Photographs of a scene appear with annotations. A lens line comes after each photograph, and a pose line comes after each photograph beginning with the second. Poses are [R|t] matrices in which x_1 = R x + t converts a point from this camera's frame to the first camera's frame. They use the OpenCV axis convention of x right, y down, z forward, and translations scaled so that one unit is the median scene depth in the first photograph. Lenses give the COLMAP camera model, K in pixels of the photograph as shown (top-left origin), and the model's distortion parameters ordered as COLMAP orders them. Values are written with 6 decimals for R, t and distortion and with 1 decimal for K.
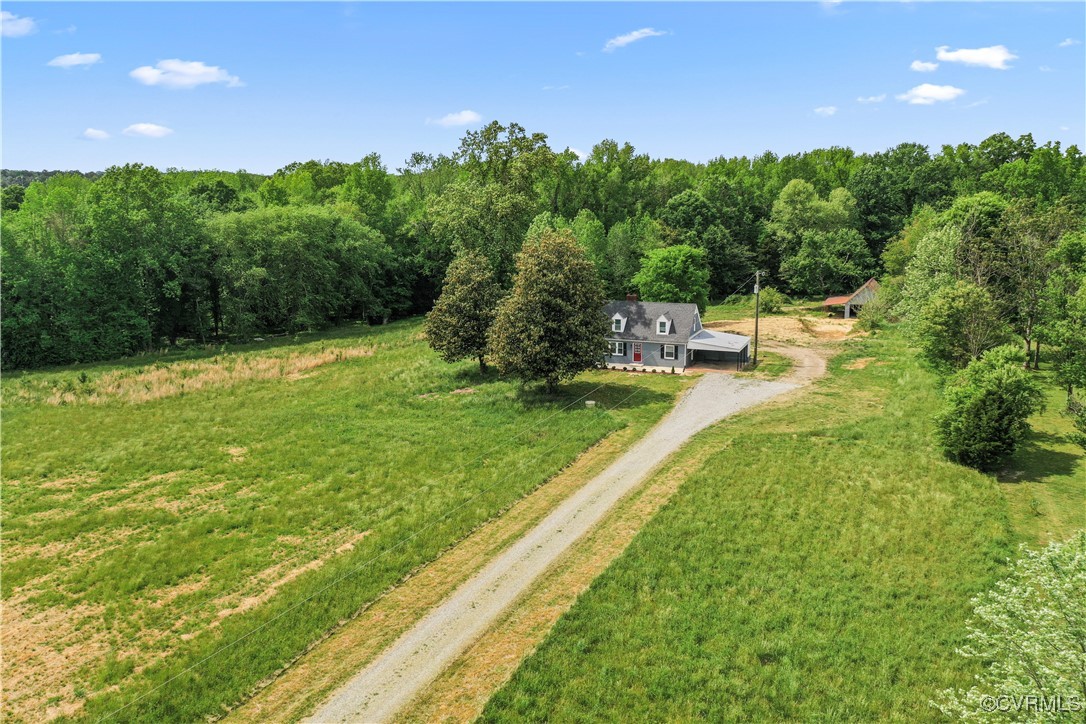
lens RADIAL K [[920.4, 0, 543.0], [0, 920.4, 362.0], [0, 0, 1]] dist [0.006262, 0.001673]
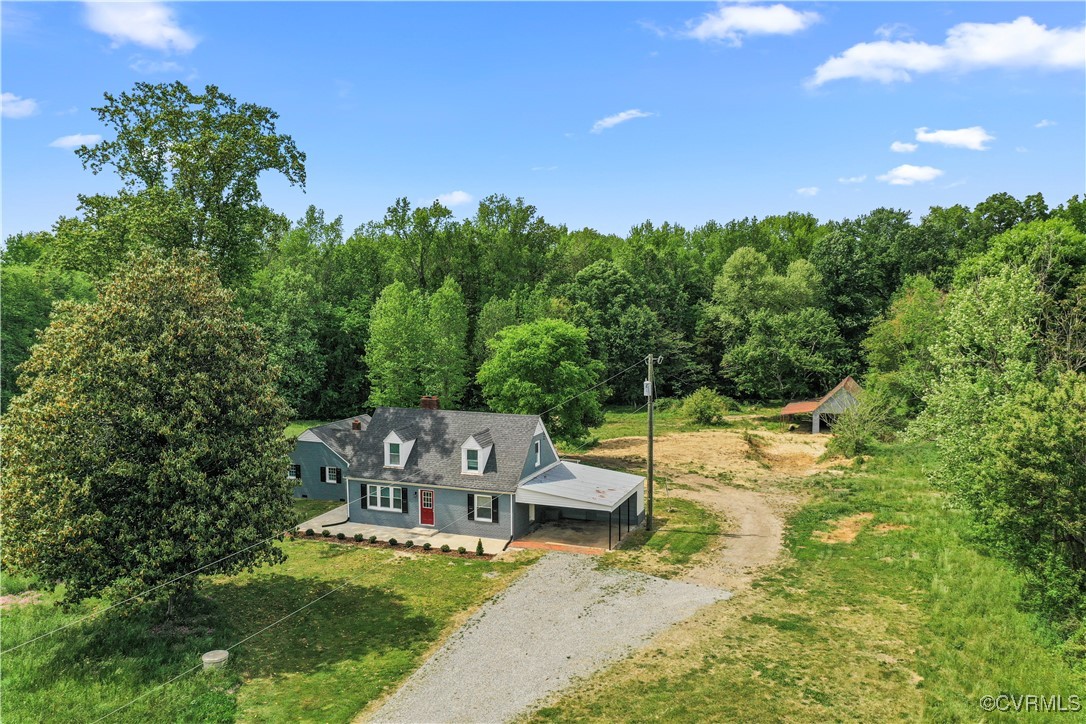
lens RADIAL K [[883.1, 0, 543.0], [0, 883.1, 362.0], [0, 0, 1]] dist [-0.007062, -0.002906]
pose [[0.999727, 0.005940, 0.022579, 0.102252], [-0.003366, 0.993660, -0.112376, -0.023650], [-0.023103, 0.112269, 0.993409, 0.317159]]
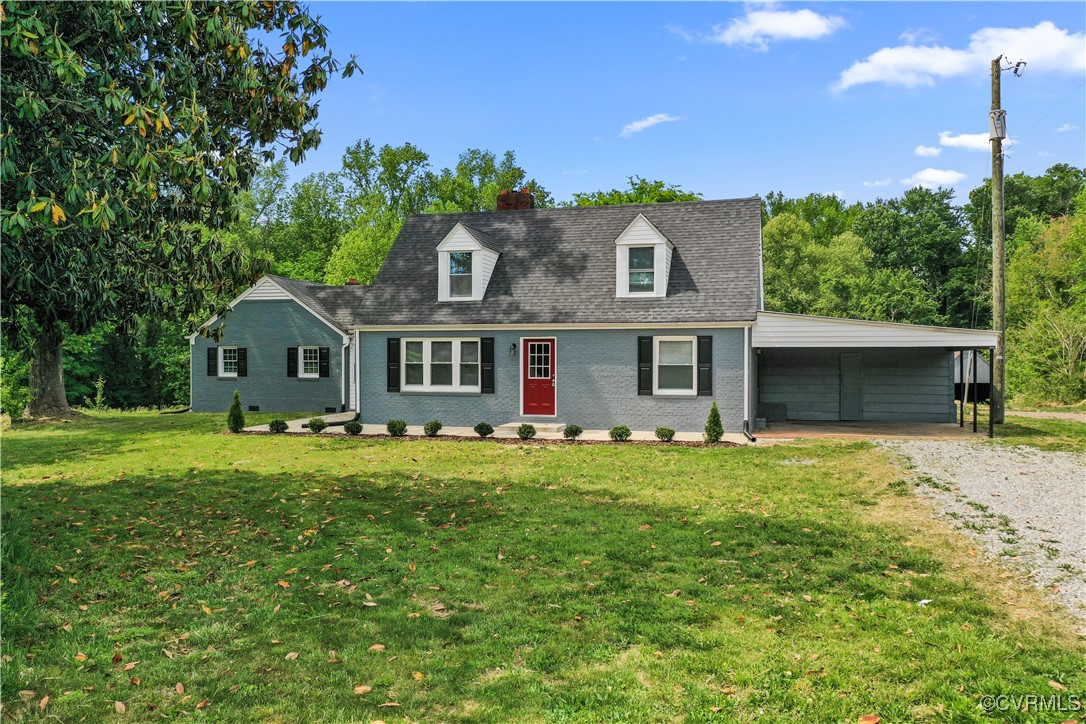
lens RADIAL K [[869.9, 0, 543.0], [0, 869.9, 362.0], [0, 0, 1]] dist [-0.000487, 0.001509]
pose [[0.993336, 0.009854, 0.114836, 0.050398], [0.013754, 0.979084, -0.202989, 0.021061], [-0.114434, 0.203215, 0.972424, 0.505744]]
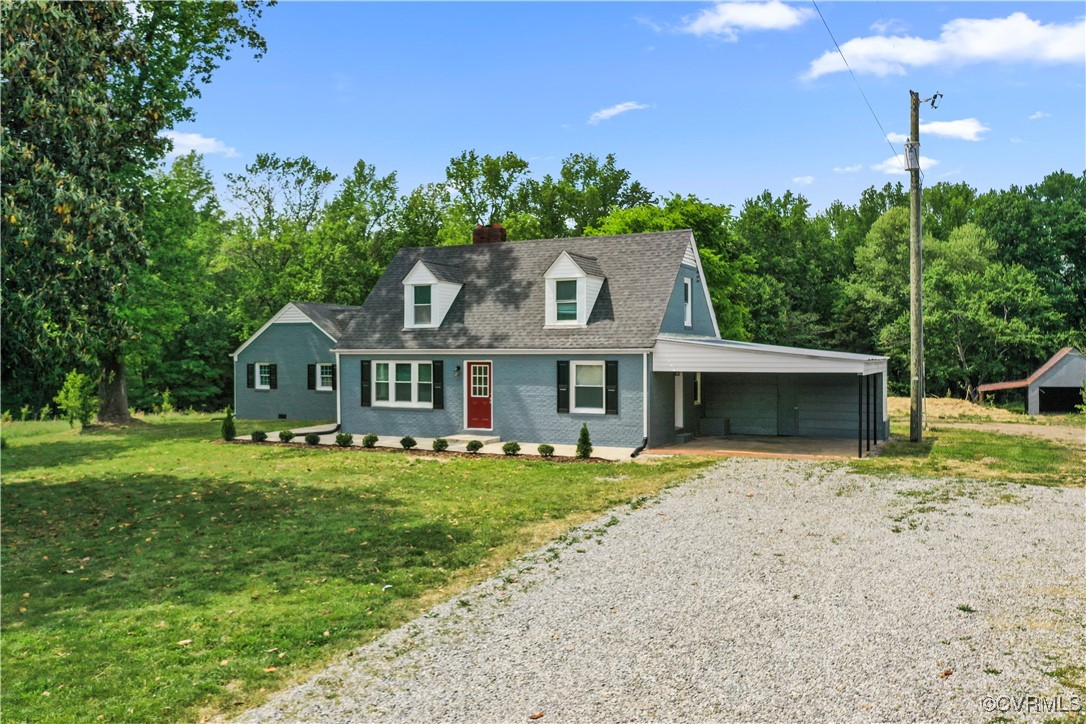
lens RADIAL K [[883.1, 0, 543.0], [0, 883.1, 362.0], [0, 0, 1]] dist [-0.007062, -0.002906]
pose [[0.997978, 0.007550, -0.063107, 0.090160], [-0.019721, 0.980698, -0.194533, 0.020347], [0.060420, 0.195385, 0.978864, 0.481157]]
